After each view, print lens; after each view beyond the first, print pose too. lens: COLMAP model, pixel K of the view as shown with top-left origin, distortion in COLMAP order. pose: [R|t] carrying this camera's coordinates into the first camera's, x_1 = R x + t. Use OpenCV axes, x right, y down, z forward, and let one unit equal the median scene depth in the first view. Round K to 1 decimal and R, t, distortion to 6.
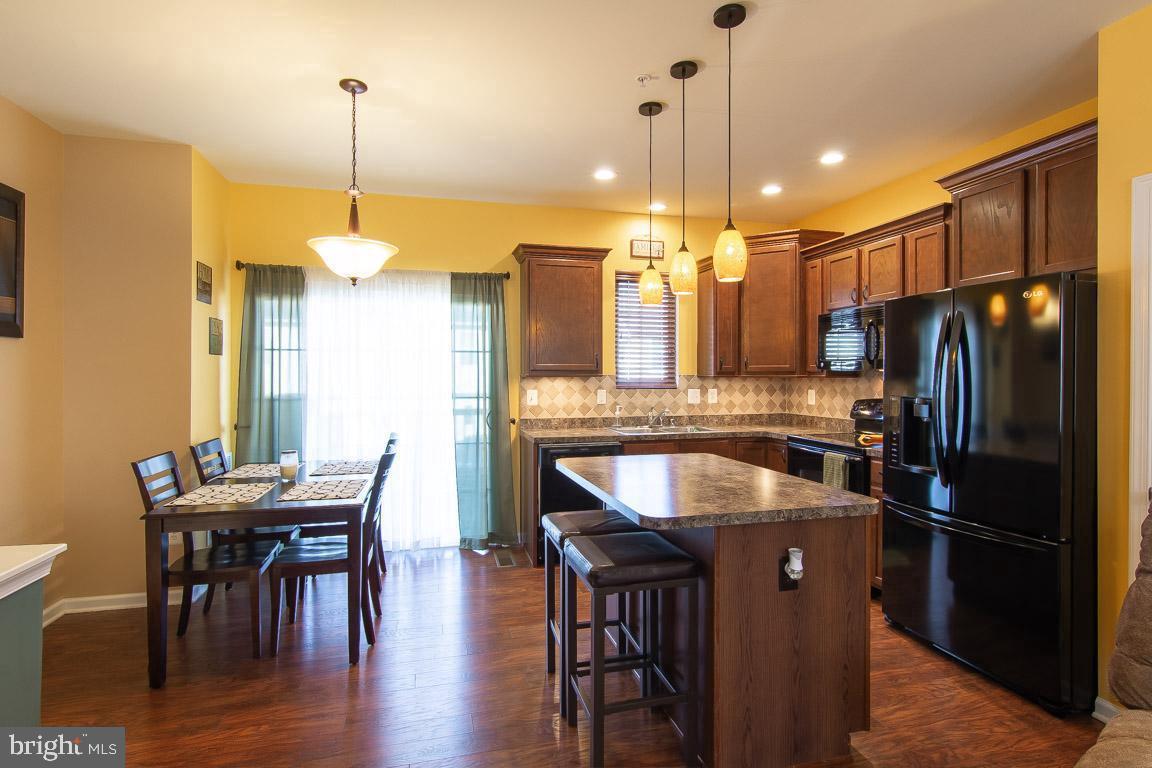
lens RADIAL K [[579.8, 0, 574.1], [0, 579.8, 372.0], [0, 0, 1]] dist [0.000777, -0.000171]
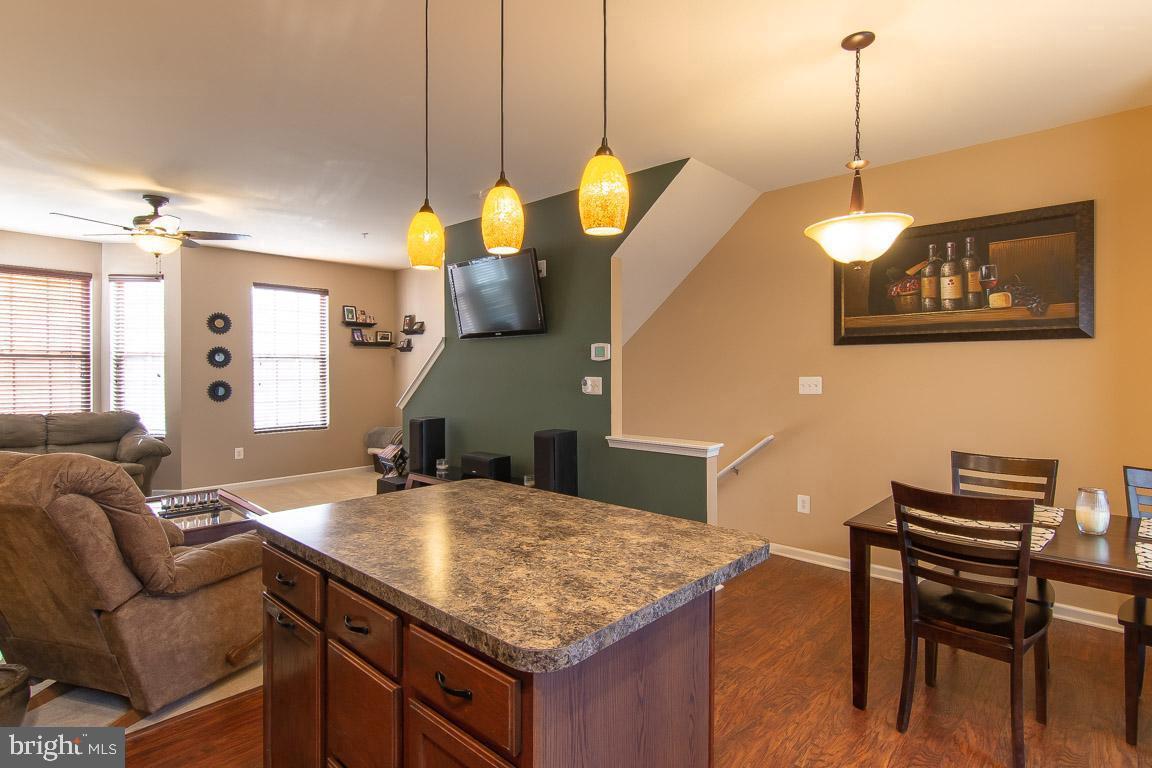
lens RADIAL K [[579.8, 0, 574.1], [0, 579.8, 372.0], [0, 0, 1]] dist [0.000777, -0.000171]
pose [[-0.845597, 0.001281, -0.533821, 0.268488], [0.001557, 0.999999, -0.000066, 0.001353], [0.533820, -0.000887, -0.845598, 0.913546]]
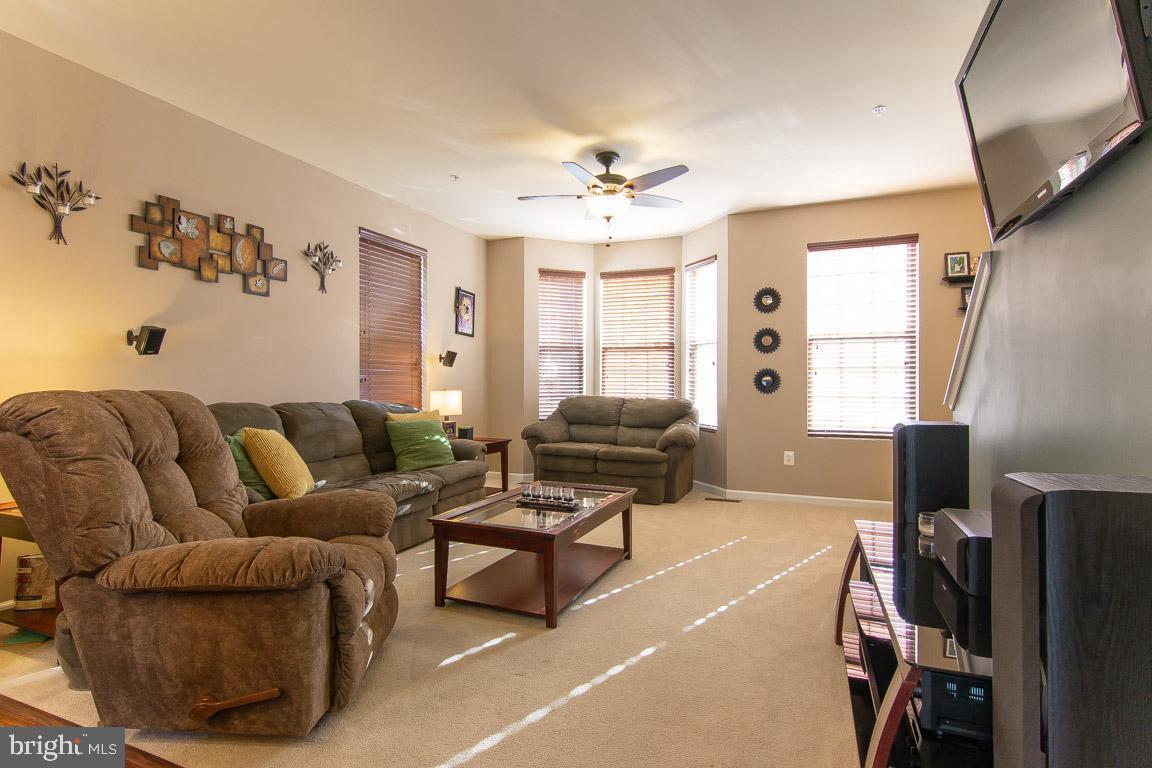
lens RADIAL K [[577.9, 0, 575.6], [0, 577.9, 387.6], [0, 0, 1]] dist [0.002935, -0.000151]
pose [[-0.792429, -0.007195, 0.609922, -0.173780], [-0.005731, 0.999974, 0.004351, 0.058245], [-0.609938, -0.000048, -0.792449, 0.424215]]
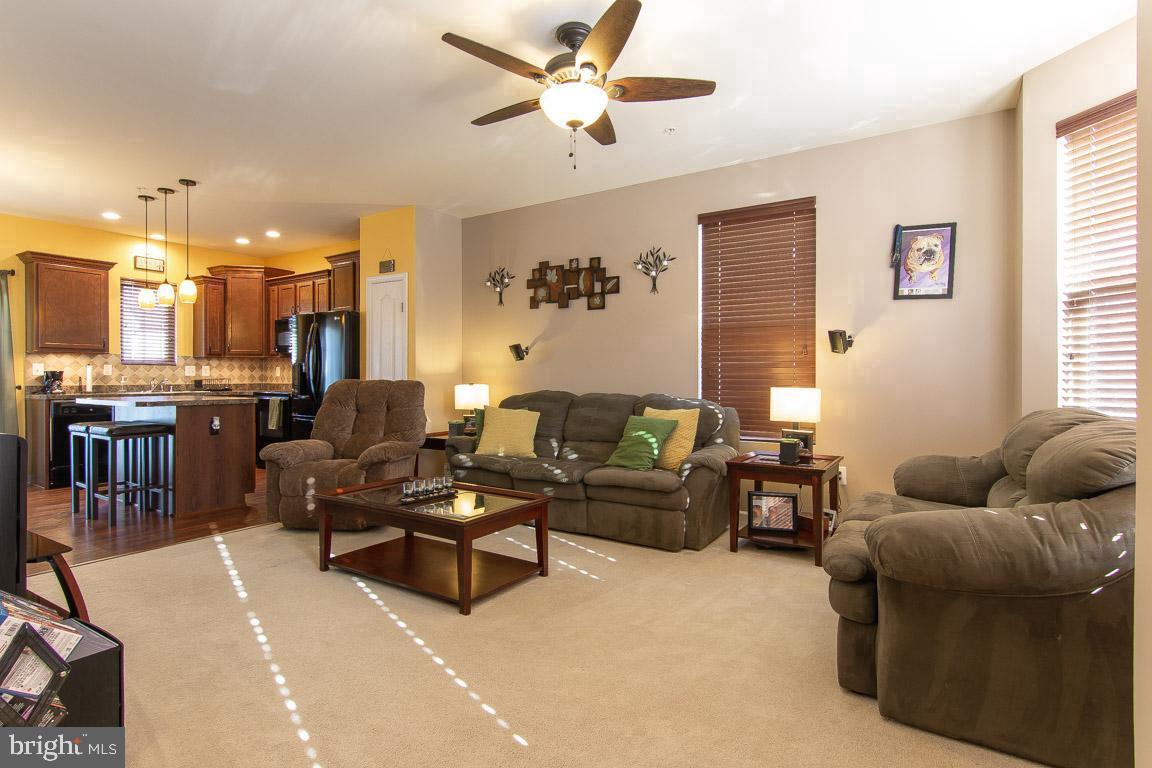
lens RADIAL K [[577.3, 0, 574.2], [0, 577.3, 378.8], [0, 0, 1]] dist [-0.000173, 0.001943]
pose [[0.737448, -0.001881, 0.675402, -0.063957], [-0.003677, 0.999970, 0.006800, 0.054066], [-0.675394, -0.007498, 0.737419, -0.775991]]
